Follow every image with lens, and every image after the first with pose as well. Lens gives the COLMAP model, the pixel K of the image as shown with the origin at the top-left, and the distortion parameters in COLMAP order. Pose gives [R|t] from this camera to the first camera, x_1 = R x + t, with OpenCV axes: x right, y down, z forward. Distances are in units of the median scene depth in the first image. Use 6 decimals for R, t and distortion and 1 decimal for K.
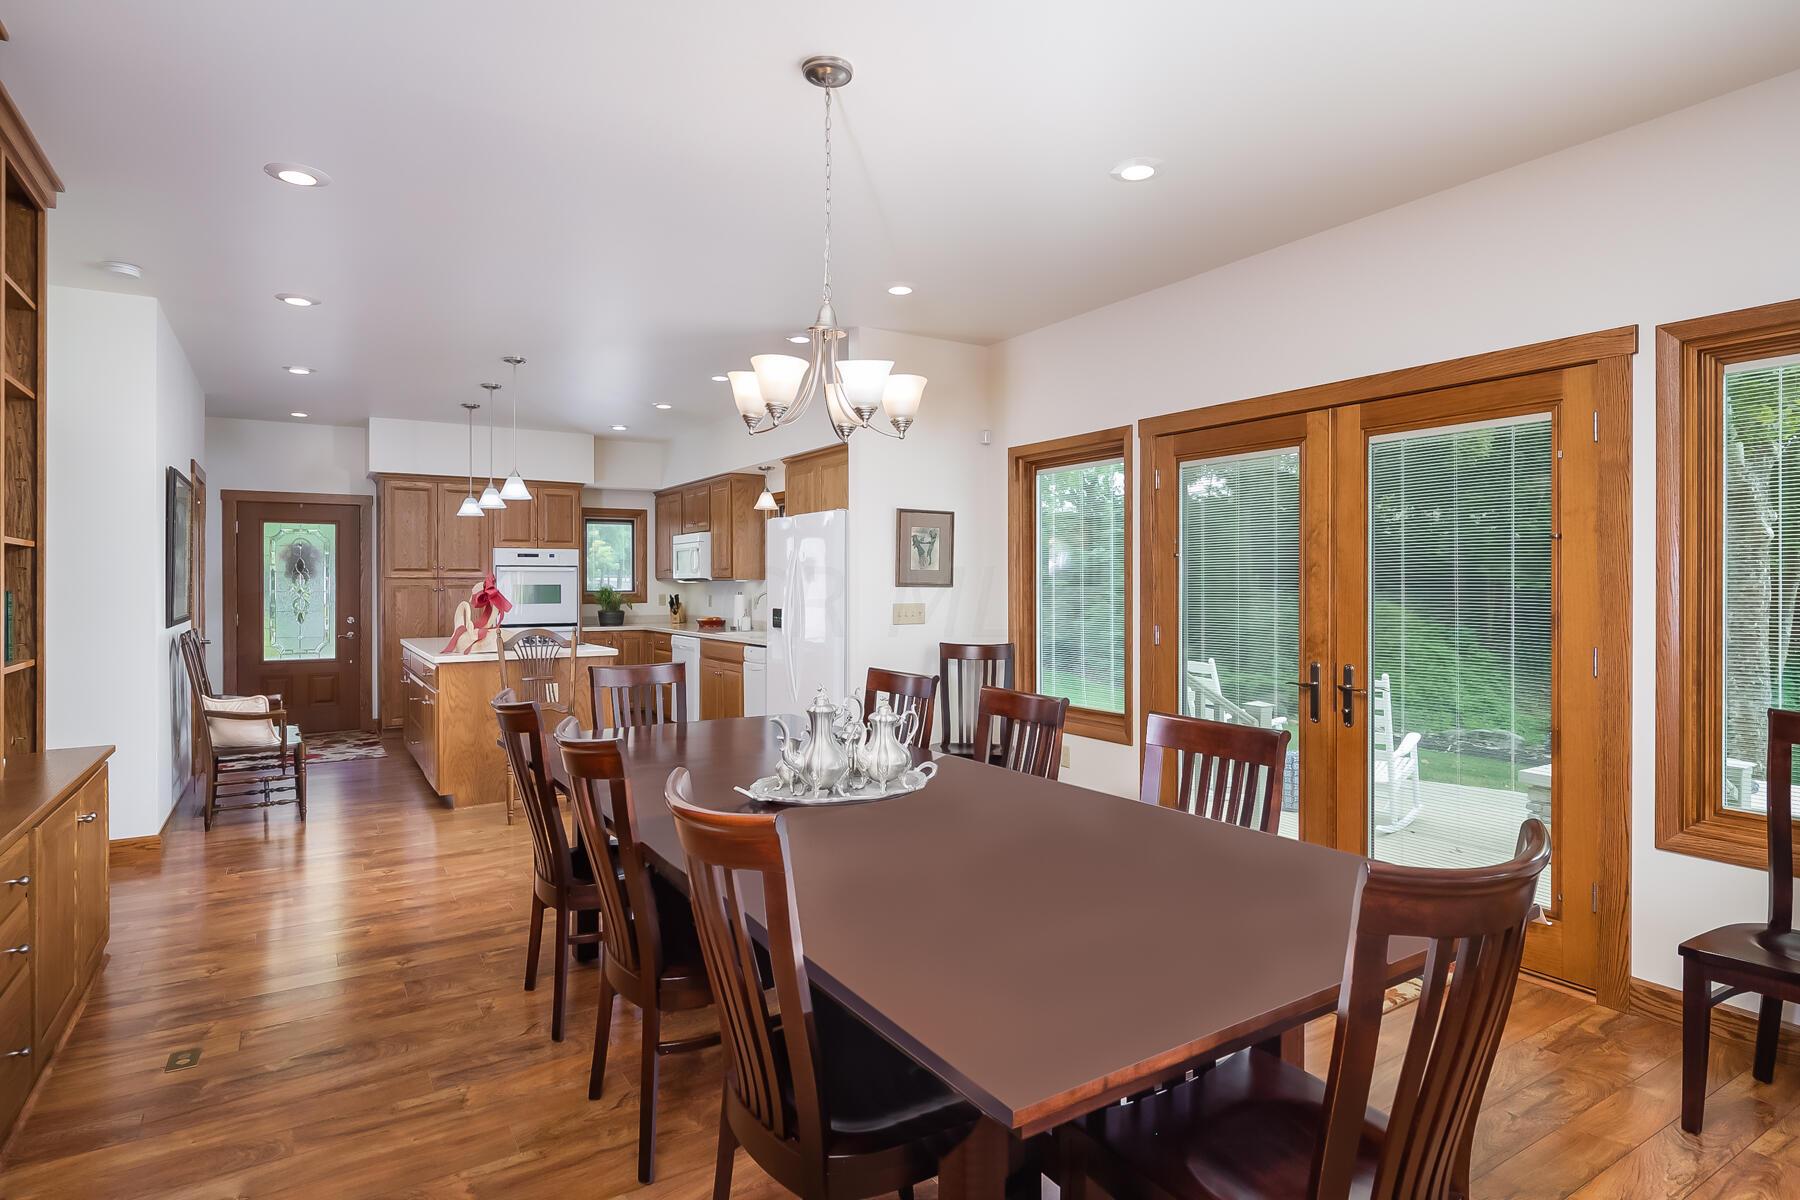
lens RADIAL K [[986.9, 0, 916.3], [0, 986.9, 582.4], [0, 0, 1]] dist [-0.002548, -0.000340]
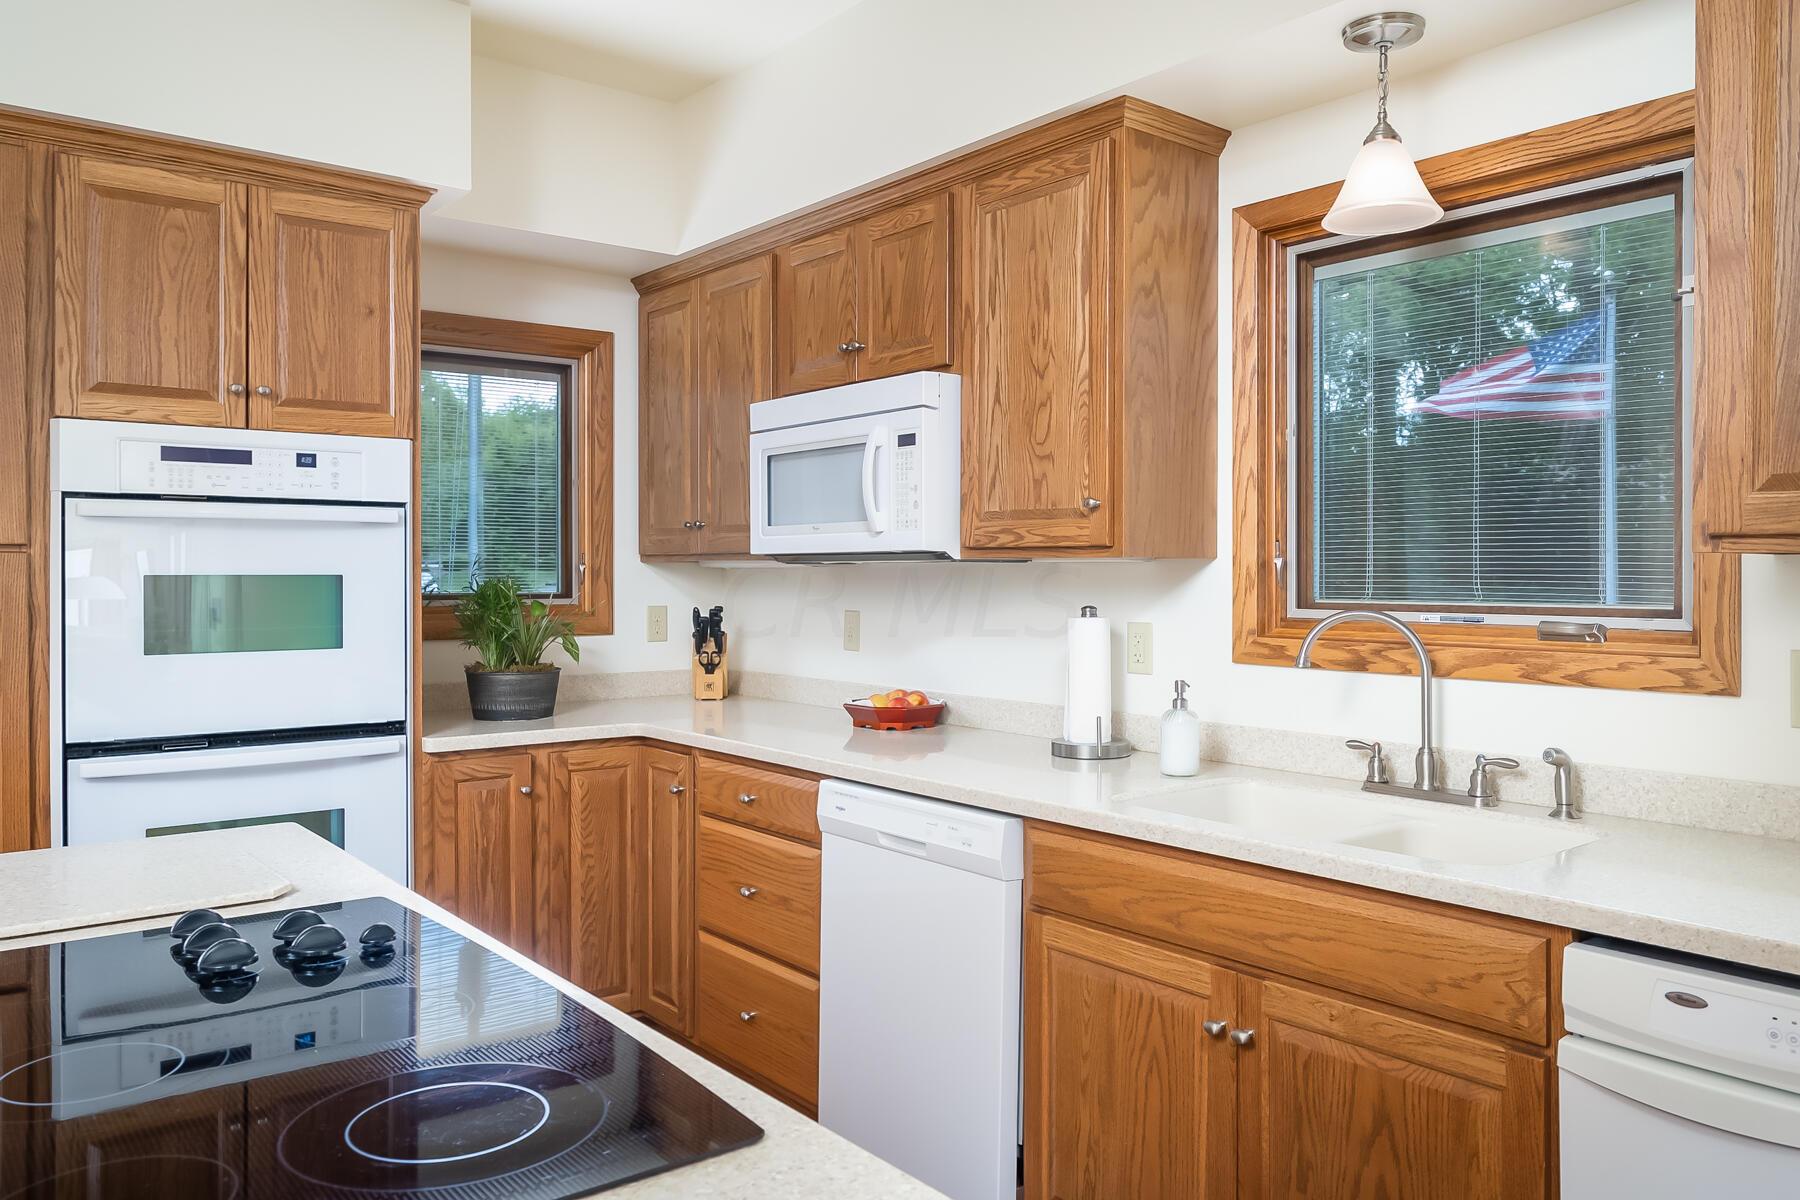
lens RADIAL K [[1345.5, 0, 914.8], [0, 1345.5, 572.6], [0, 0, 1]] dist [0.004690, -0.001920]
pose [[0.993952, 0.003771, 0.109747, -0.258832], [-0.003978, 0.999991, 0.001661, 0.000808], [-0.109739, -0.002088, 0.993958, 0.656187]]
